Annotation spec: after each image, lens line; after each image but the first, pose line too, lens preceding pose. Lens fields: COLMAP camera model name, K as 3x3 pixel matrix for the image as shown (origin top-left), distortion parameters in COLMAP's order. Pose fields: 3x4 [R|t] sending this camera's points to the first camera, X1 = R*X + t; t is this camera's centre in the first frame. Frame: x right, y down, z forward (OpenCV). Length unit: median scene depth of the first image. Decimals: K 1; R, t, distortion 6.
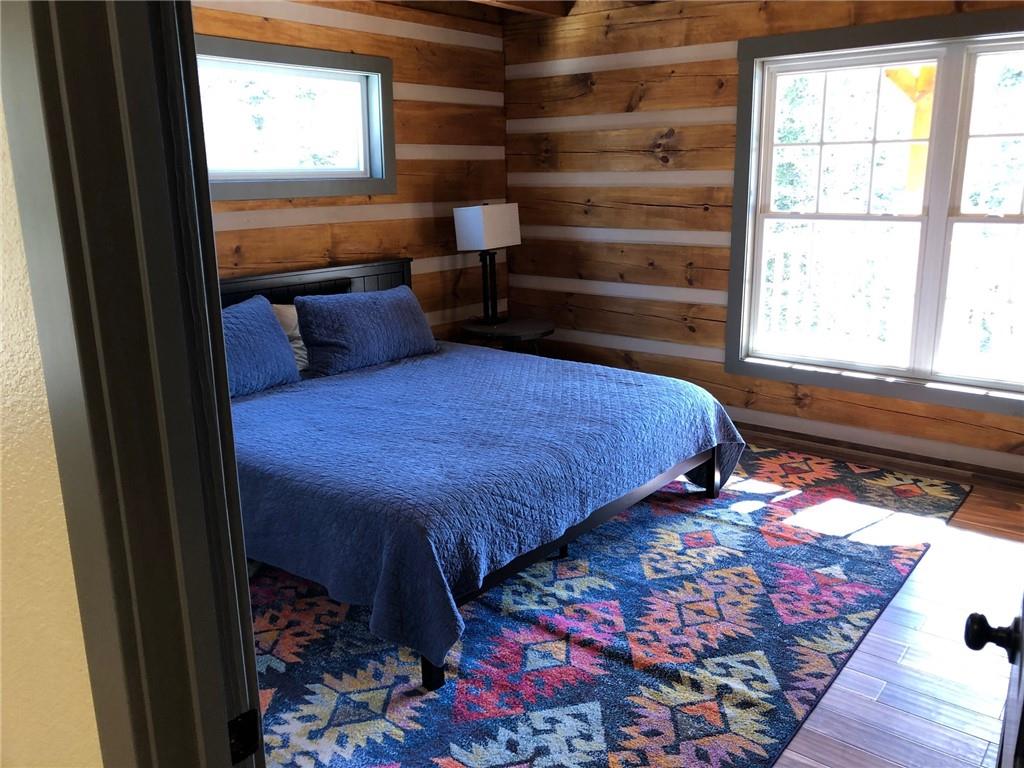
lens RADIAL K [[840.1, 0, 517.6], [0, 840.1, 380.5], [0, 0, 1]] dist [0.034448, -0.032956]
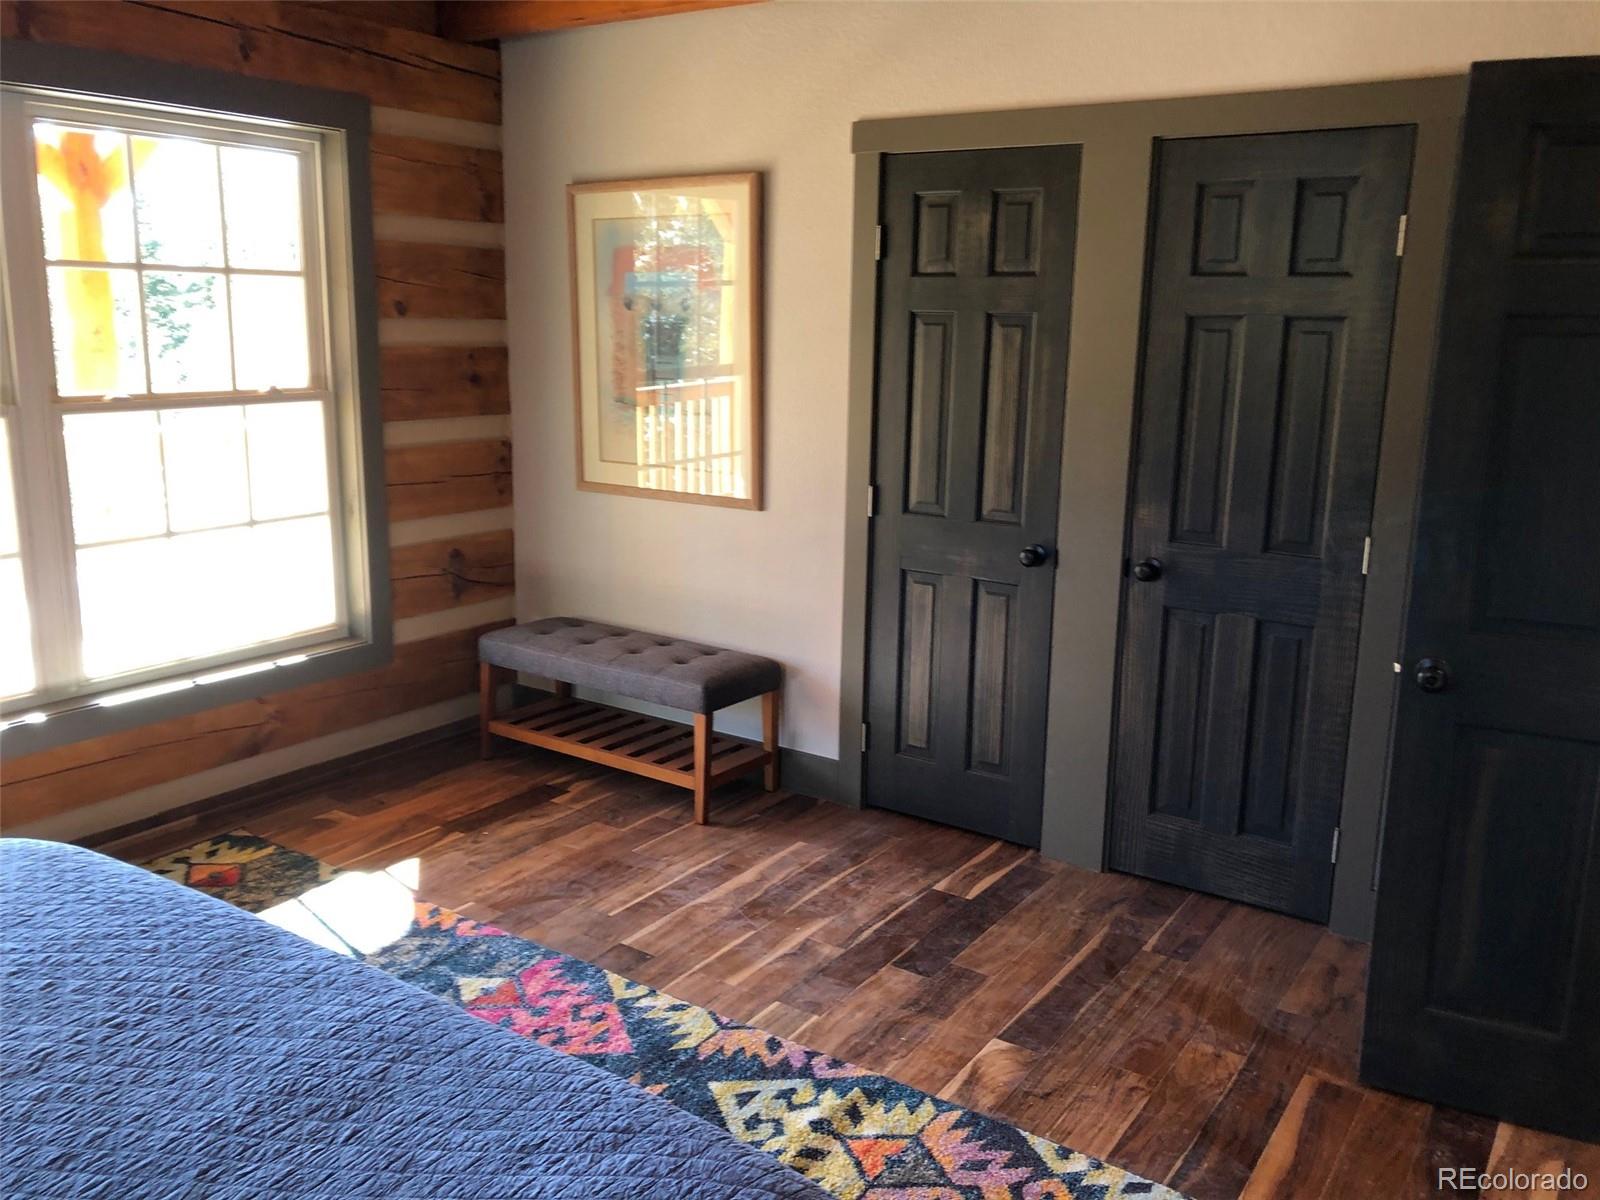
lens RADIAL K [[1312.7, 0, 808.3], [0, 1312.7, 602.6], [0, 0, 1]] dist [0.034448, -0.032956]
pose [[-0.092896, -0.201666, 0.975039, -0.570318], [0.220358, 0.950826, 0.217653, -0.209260], [-0.970985, 0.235077, -0.043890, 0.817892]]
